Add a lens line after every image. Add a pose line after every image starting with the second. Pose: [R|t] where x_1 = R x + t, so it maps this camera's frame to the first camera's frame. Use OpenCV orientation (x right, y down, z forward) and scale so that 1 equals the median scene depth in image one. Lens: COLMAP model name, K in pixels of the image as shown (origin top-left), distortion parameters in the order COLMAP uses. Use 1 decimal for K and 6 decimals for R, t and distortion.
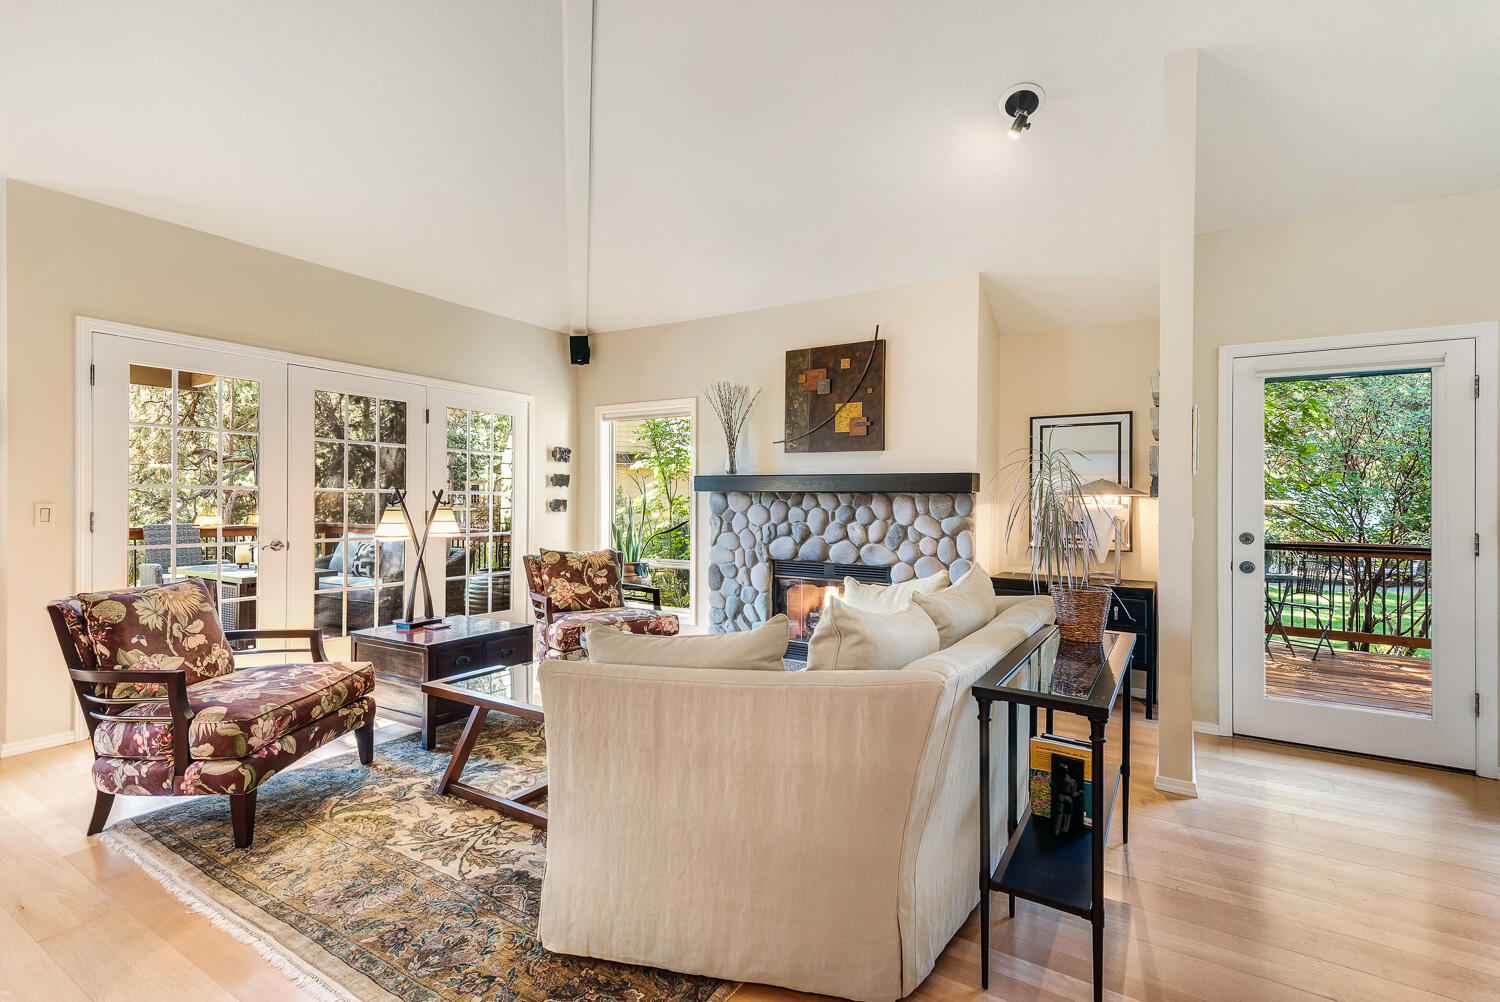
lens RADIAL K [[700.9, 0, 730.1], [0, 700.9, 507.3], [0, 0, 1]] dist [0.017122, -0.007388]
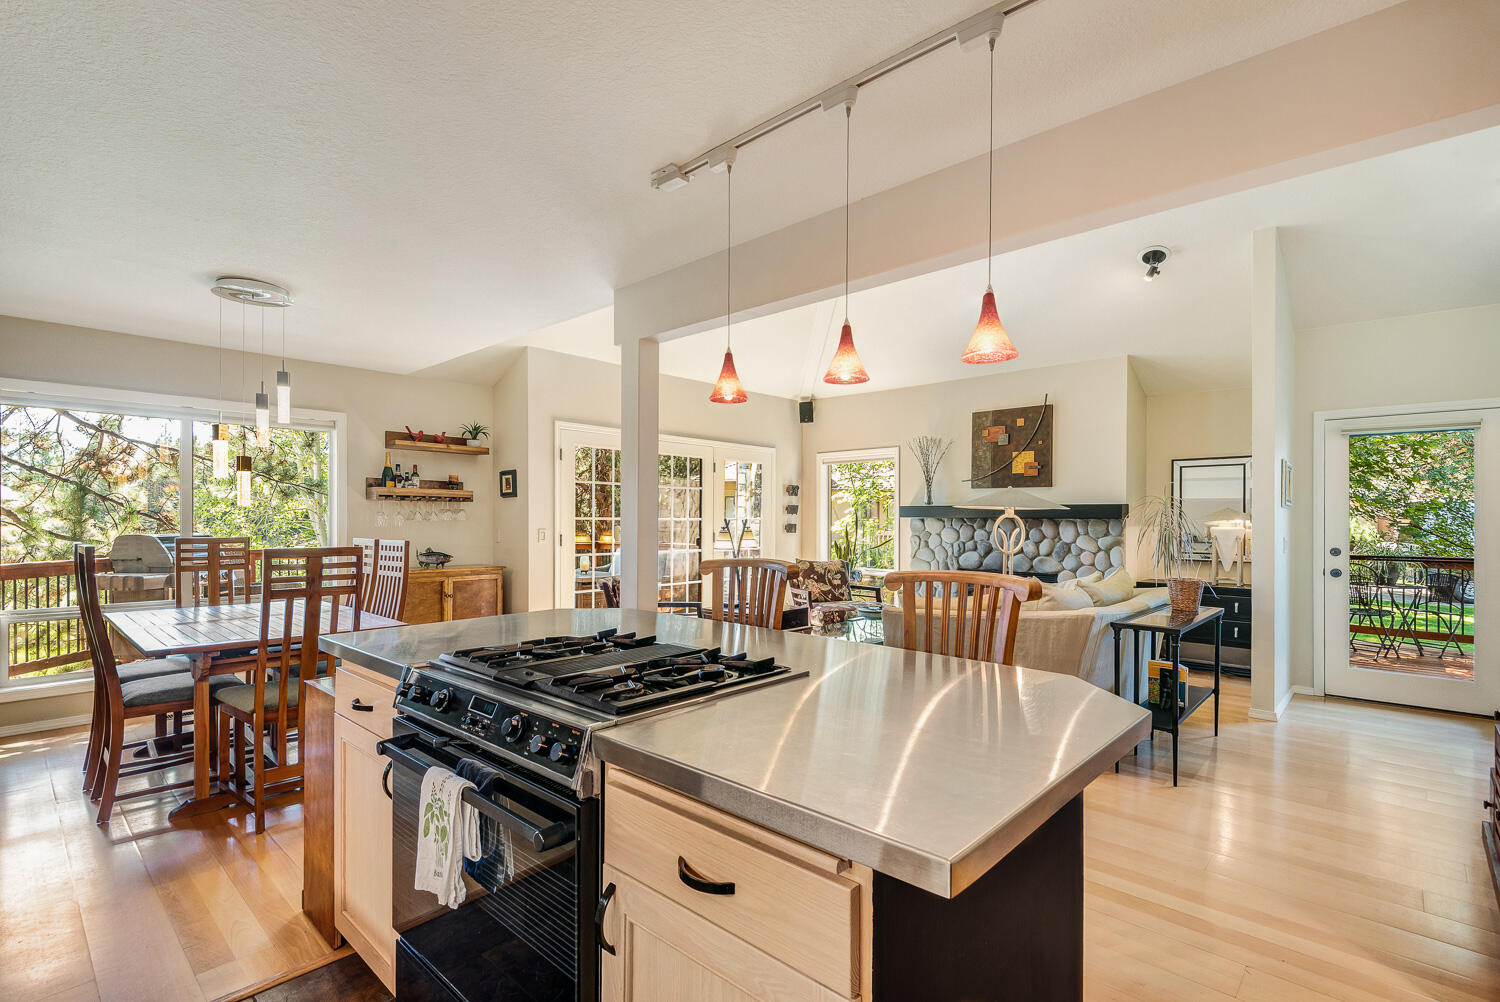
lens RADIAL K [[700.9, 0, 743.1], [0, 700.9, 526.5], [0, 0, 1]] dist [0.017122, -0.007388]
pose [[0.983514, -0.003705, -0.180792, -0.114877], [0.003624, 0.999993, -0.000782, -0.006100], [0.180793, 0.000114, 0.983521, -0.416680]]
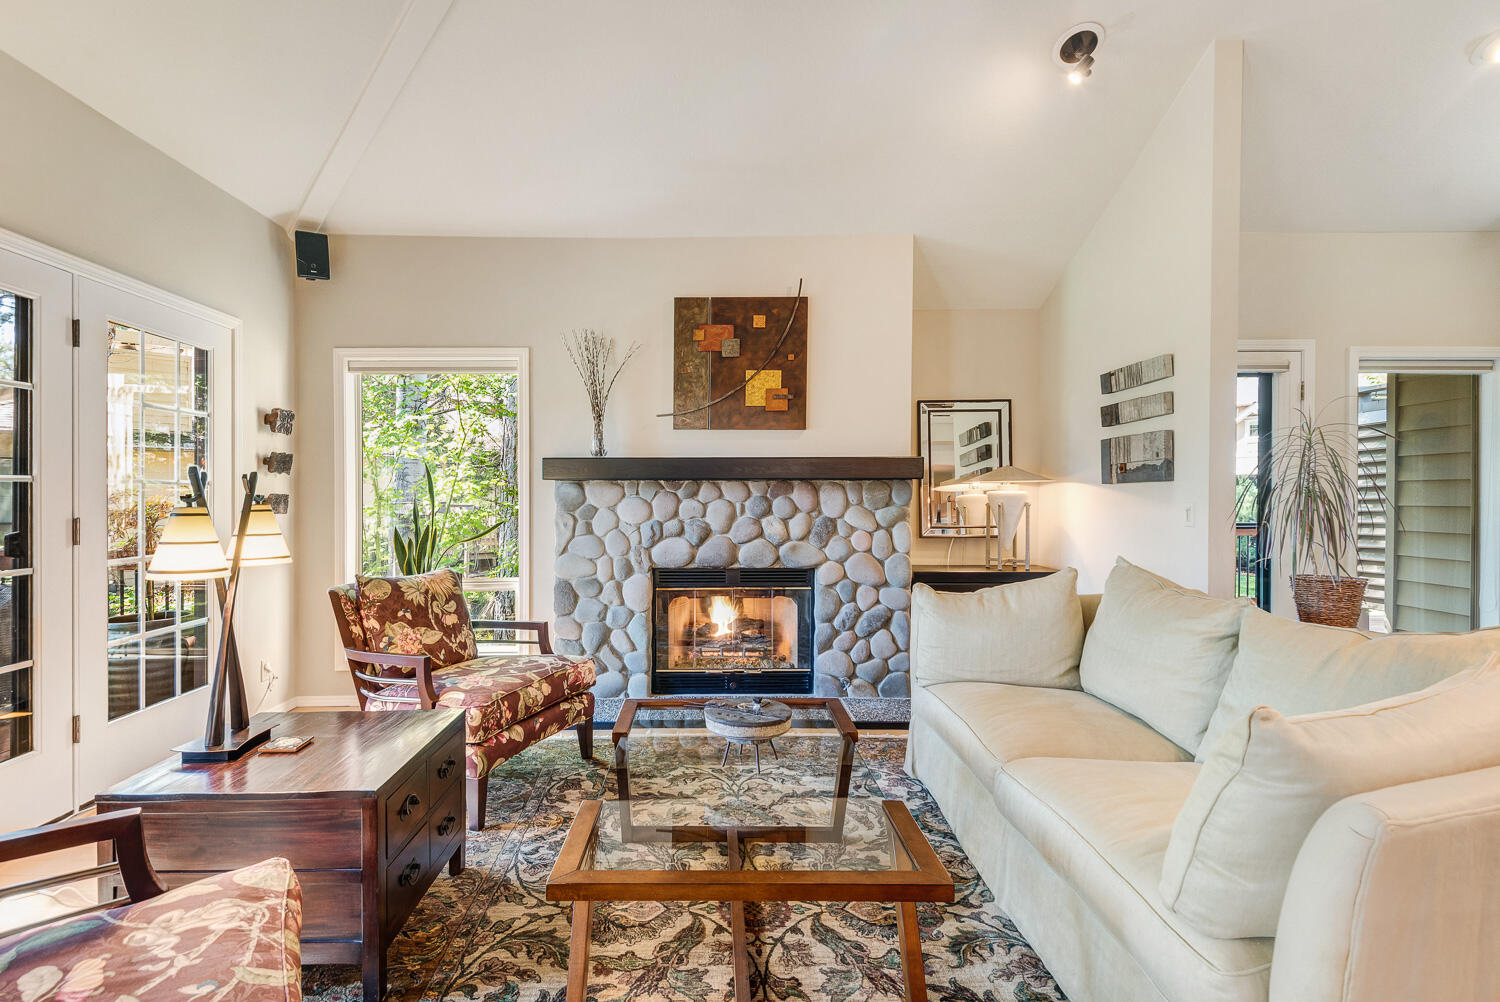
lens RADIAL K [[700.9, 0, 706.9], [0, 700.9, 513.7], [0, 0, 1]] dist [0.017122, -0.007388]
pose [[0.839614, -0.022865, 0.542703, -0.330786], [0.017555, 0.999734, 0.014961, 0.004833], [-0.542900, -0.003034, 0.839792, 0.347708]]
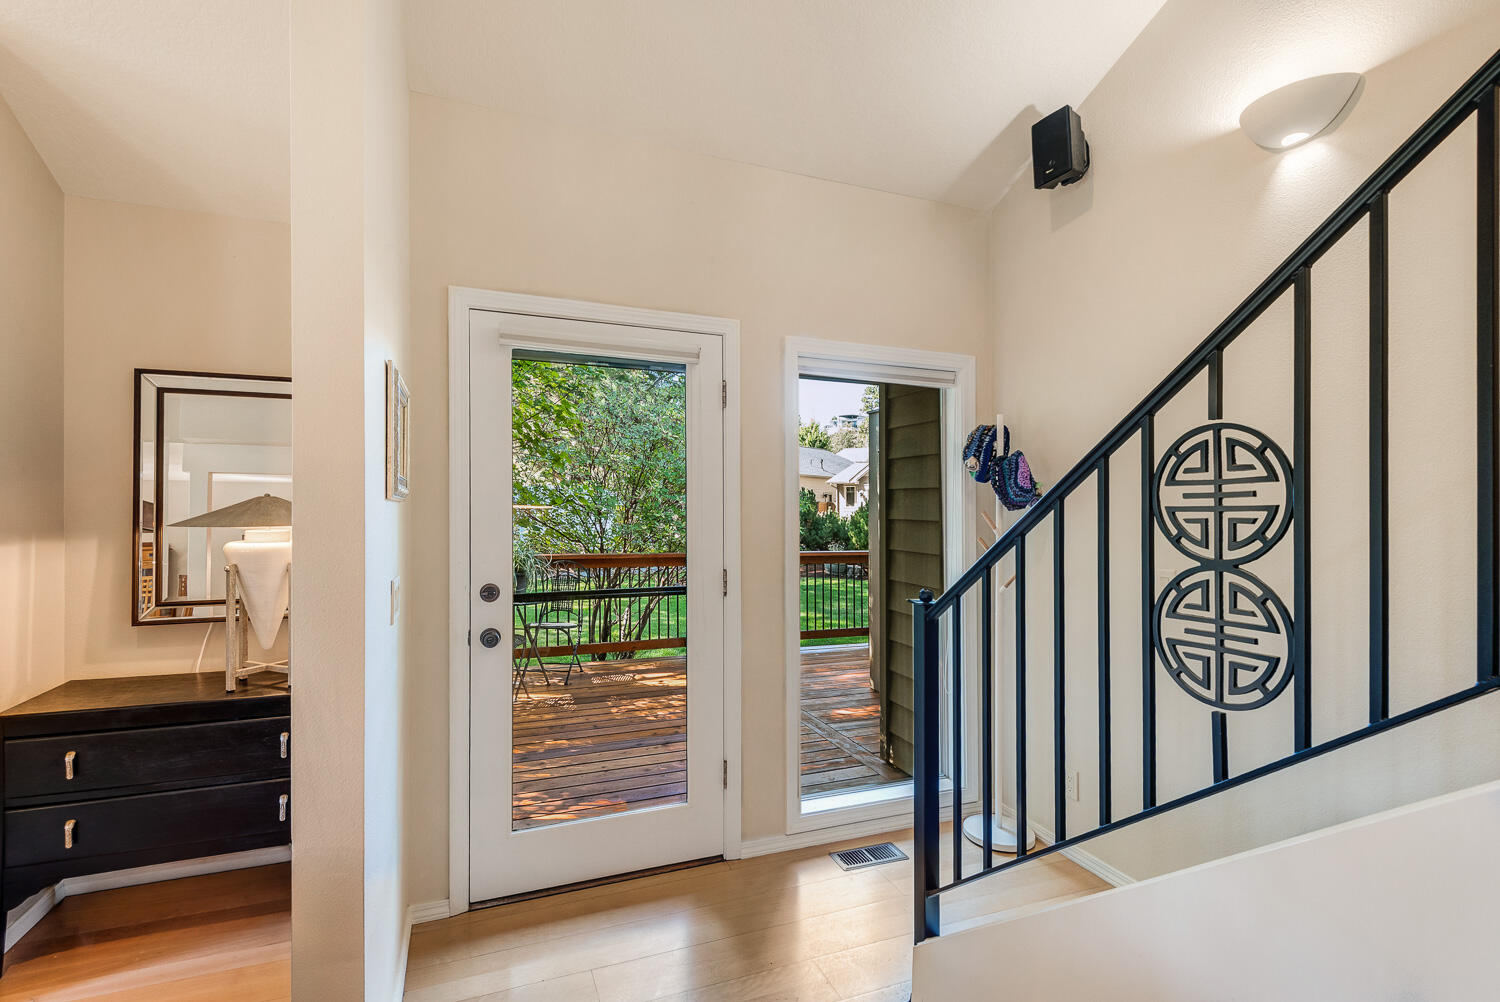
lens RADIAL K [[700.9, 0, 721.4], [0, 700.9, 502.3], [0, 0, 1]] dist [0.017122, -0.007388]
pose [[0.610316, 0.000761, 0.792158, 0.261841], [0.002860, 0.999991, -0.003165, -0.026167], [-0.792153, 0.004197, 0.610308, 0.327148]]
